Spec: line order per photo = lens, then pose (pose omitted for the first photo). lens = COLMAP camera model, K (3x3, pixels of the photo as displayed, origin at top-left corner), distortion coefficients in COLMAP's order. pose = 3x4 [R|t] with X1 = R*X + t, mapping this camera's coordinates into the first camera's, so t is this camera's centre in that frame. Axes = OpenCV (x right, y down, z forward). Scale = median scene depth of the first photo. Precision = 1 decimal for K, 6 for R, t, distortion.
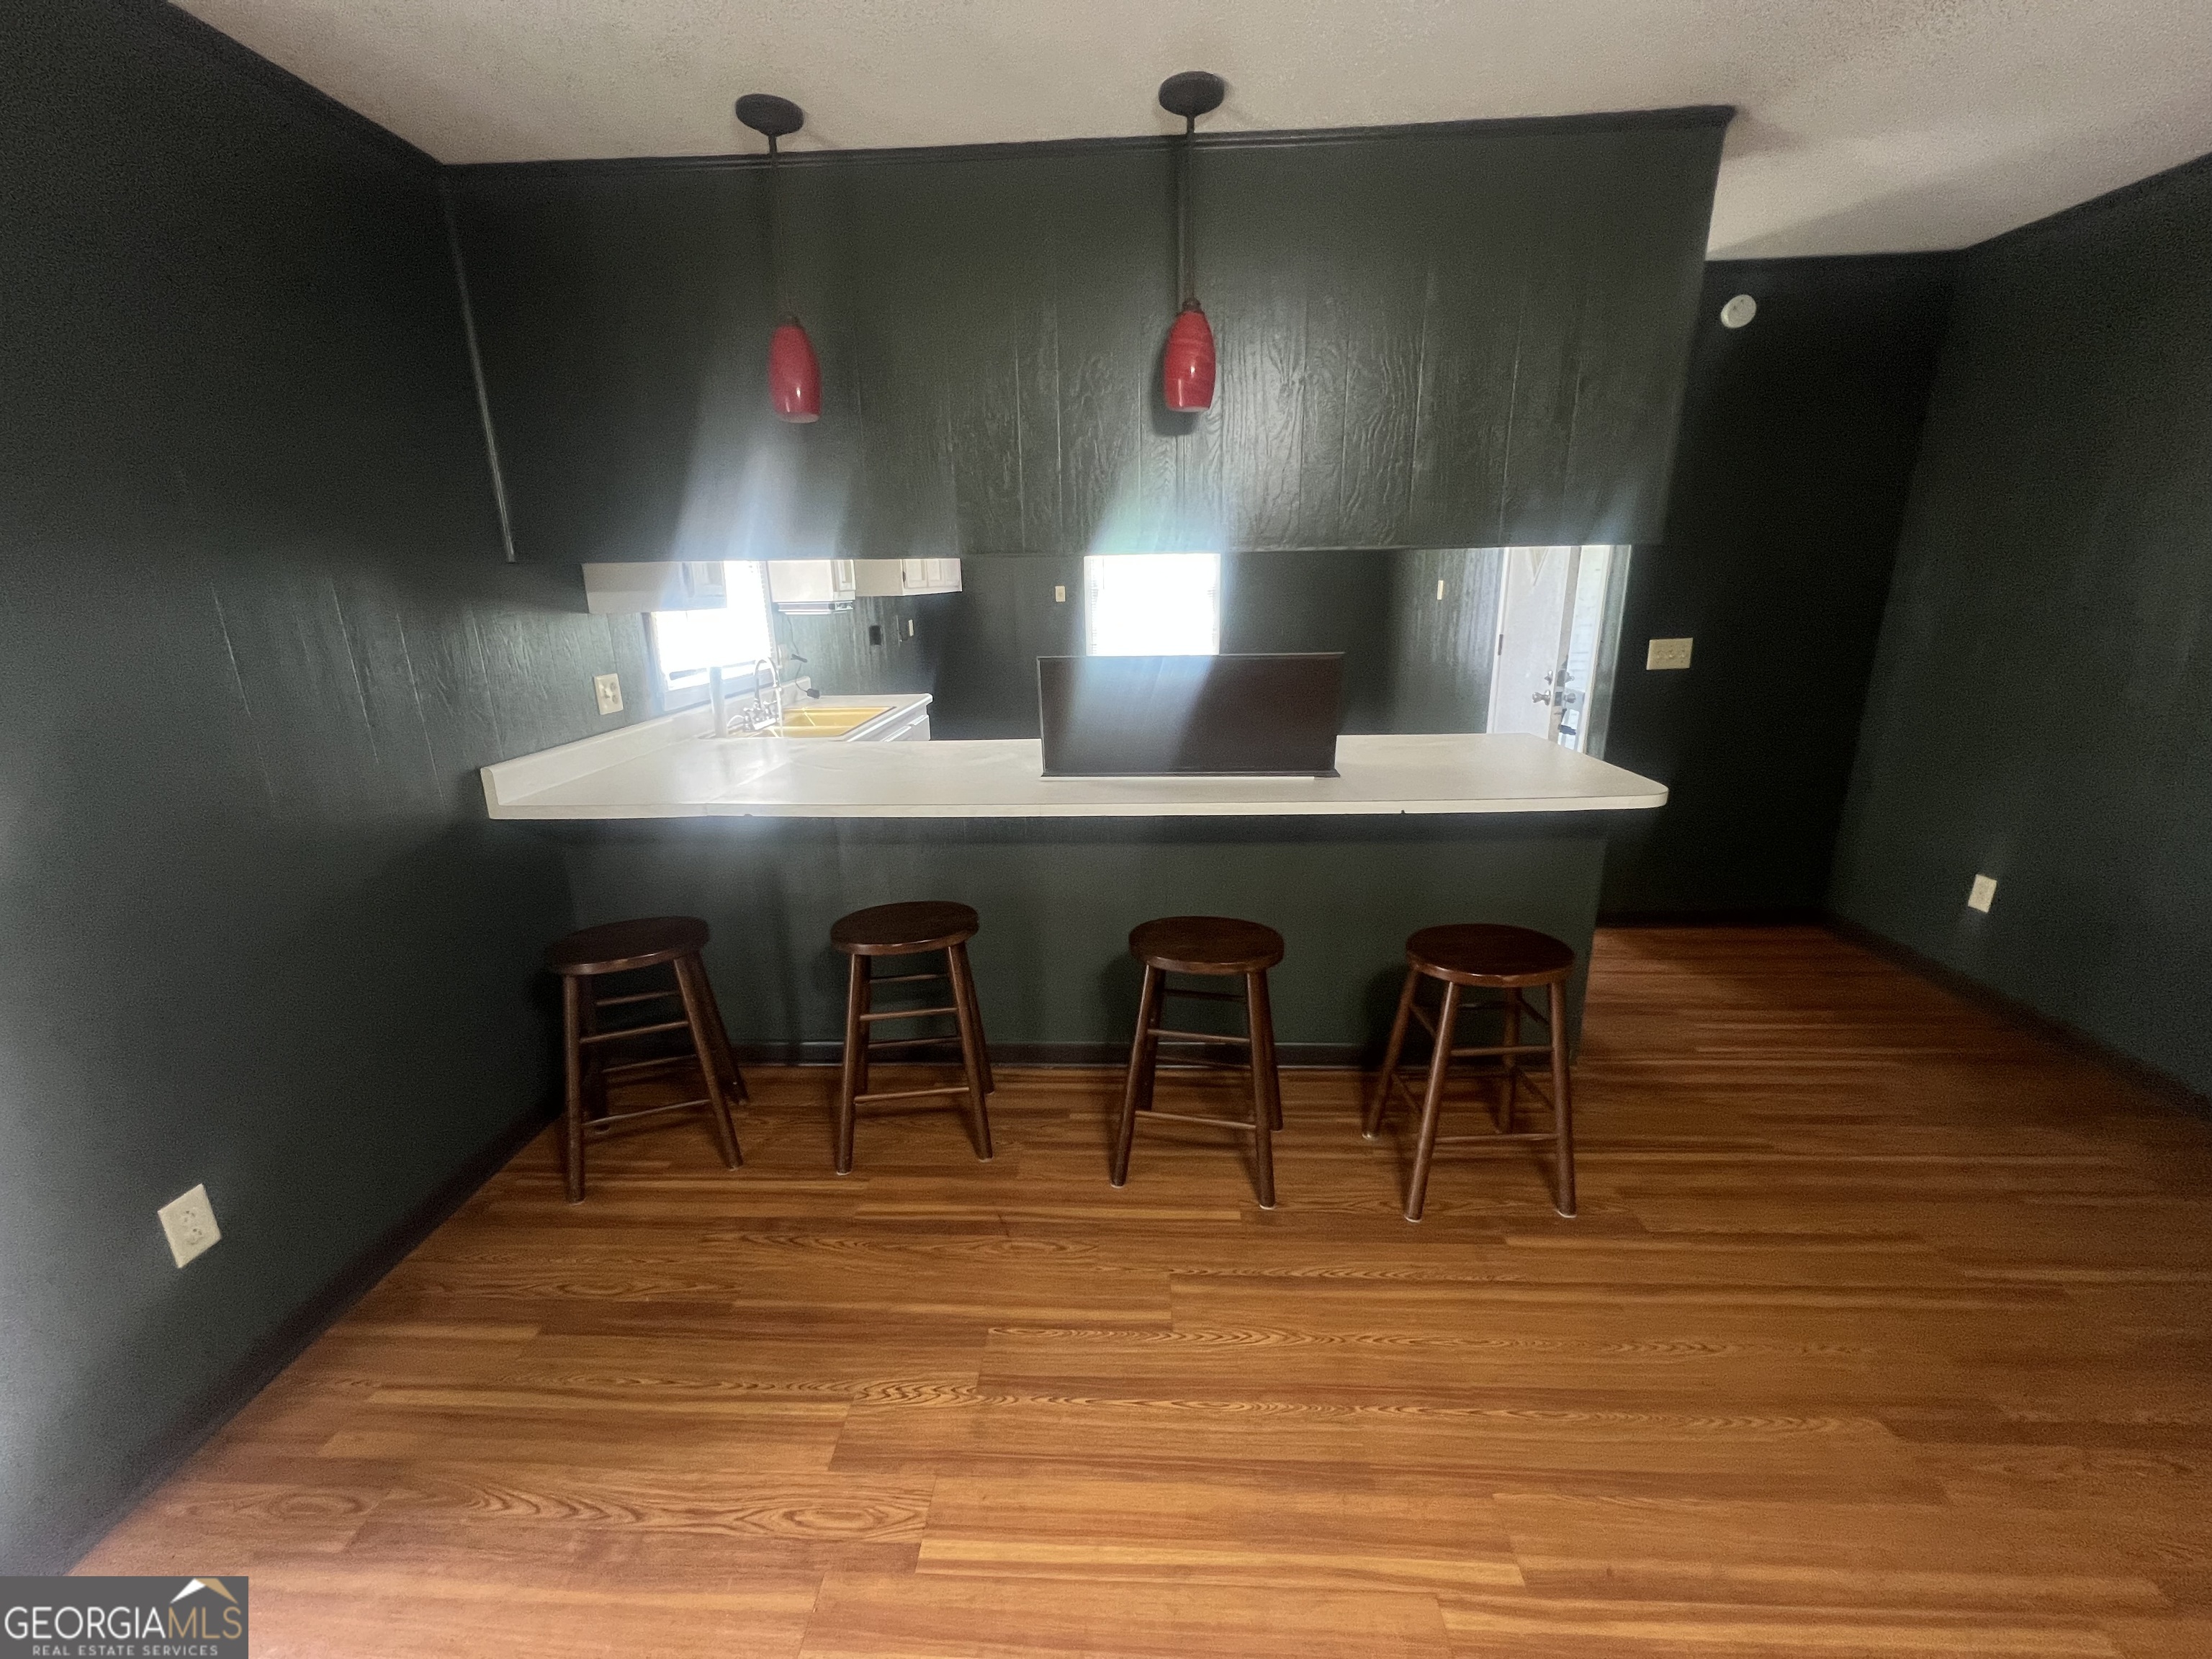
lens RADIAL K [[880.9, 0, 1118.2], [0, 880.9, 826.3], [0, 0, 1]] dist [0.001357, 0.000093]
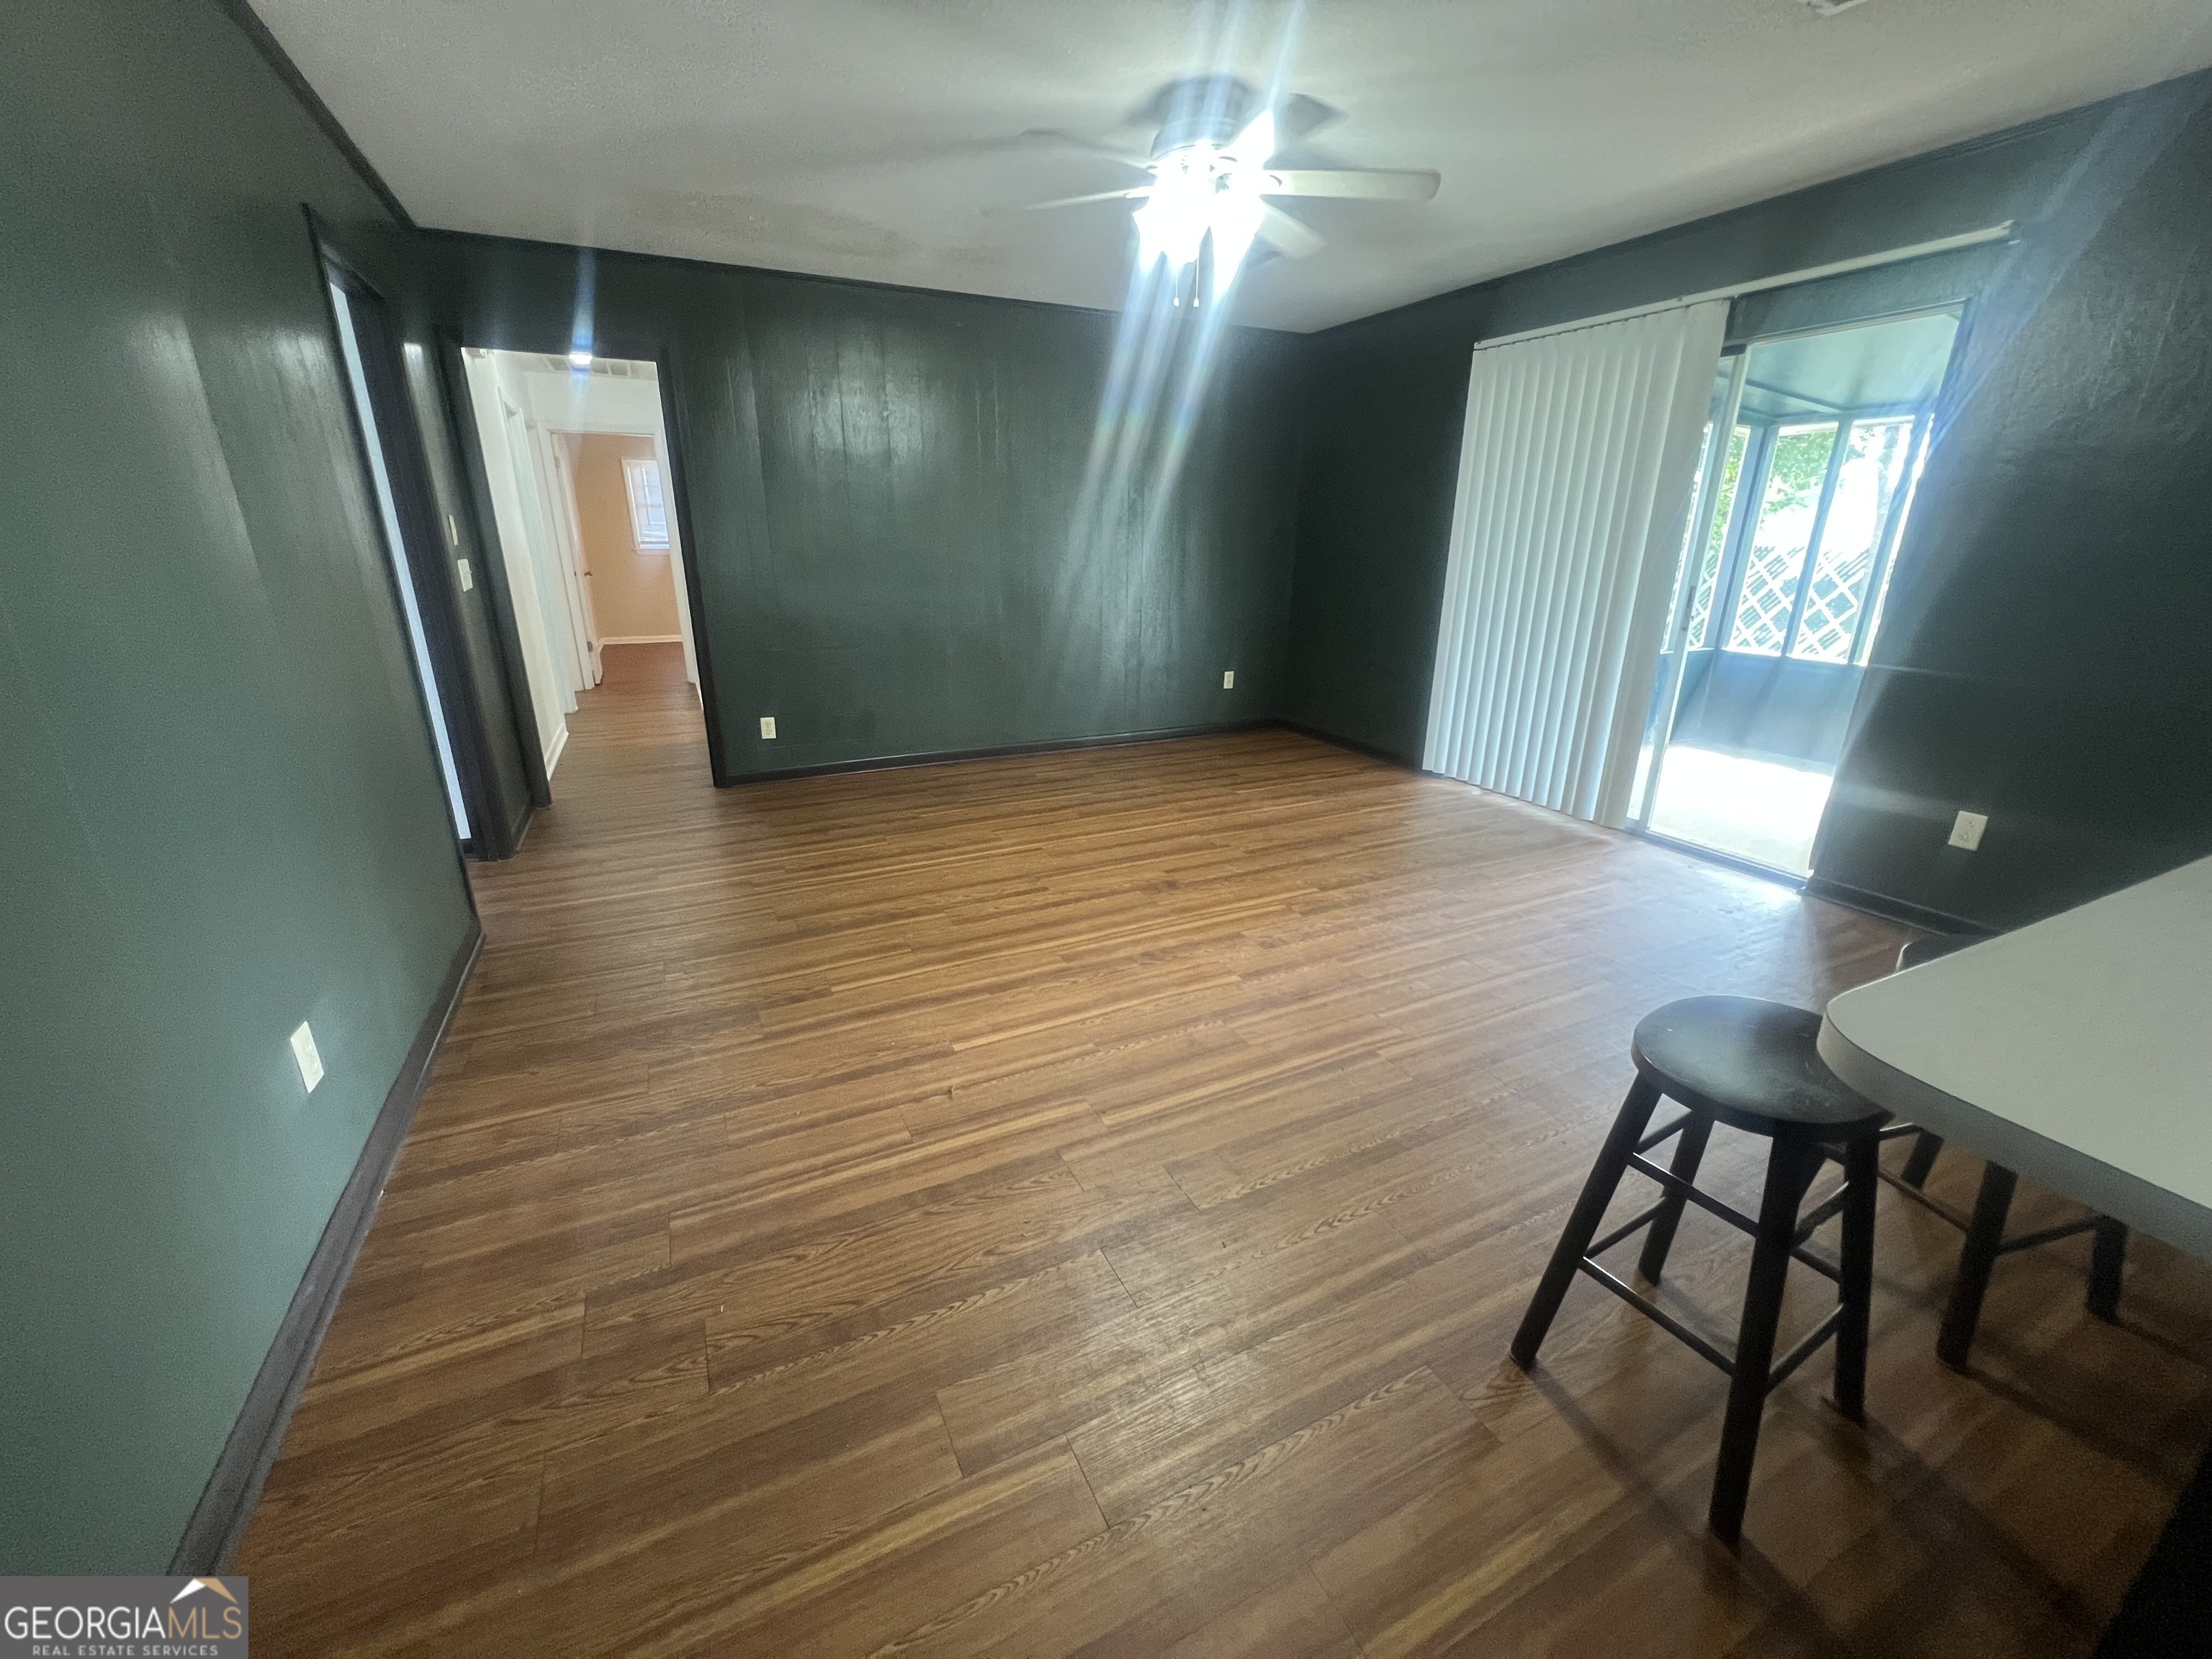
lens RADIAL K [[880.9, 0, 1103.7], [0, 880.9, 829.0], [0, 0, 1]] dist [0.001357, 0.000093]
pose [[-0.875445, 0.171640, -0.451814, 1.405817], [-0.115207, 0.833764, 0.539967, -0.349896], [0.469386, 0.524763, -0.710141, 1.493404]]
